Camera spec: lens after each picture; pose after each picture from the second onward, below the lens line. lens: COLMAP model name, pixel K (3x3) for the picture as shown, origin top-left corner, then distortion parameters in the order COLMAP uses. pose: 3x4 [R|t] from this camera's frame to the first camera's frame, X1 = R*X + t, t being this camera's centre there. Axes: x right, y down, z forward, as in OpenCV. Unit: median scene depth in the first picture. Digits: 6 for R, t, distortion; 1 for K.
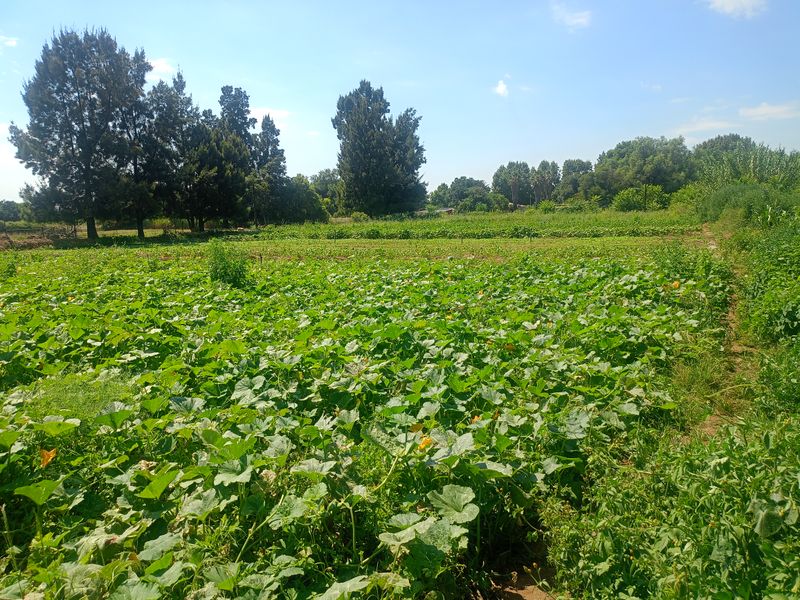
lens RADIAL K [[599.1, 0, 399.7], [0, 599.1, 305.4], [0, 0, 1]] dist [0.024881, -0.012654]
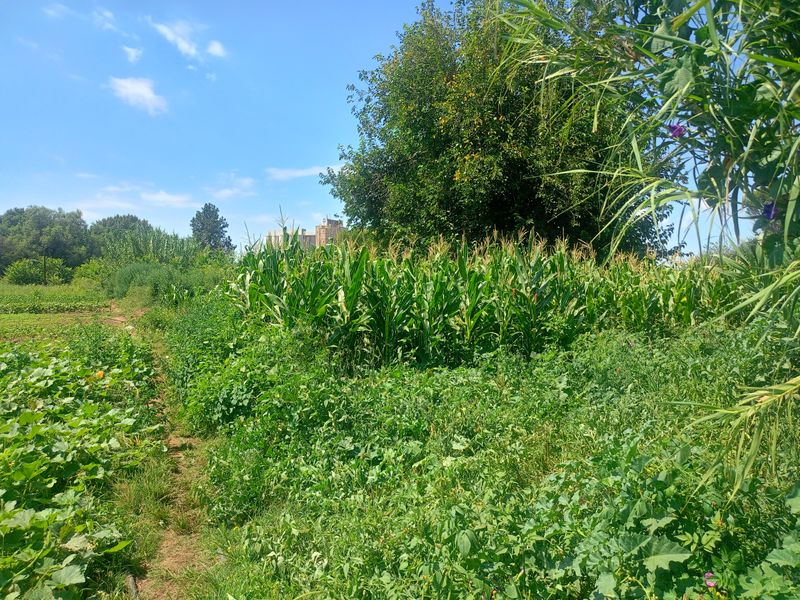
lens RADIAL K [[599.1, 0, 406.9], [0, 599.1, 298.6], [0, 0, 1]] dist [0.024881, -0.012654]
pose [[0.601959, 0.008986, 0.798476, 0.022018], [0.097864, 0.991569, -0.084937, -0.027248], [-0.792507, 0.129271, 0.596004, 0.102564]]
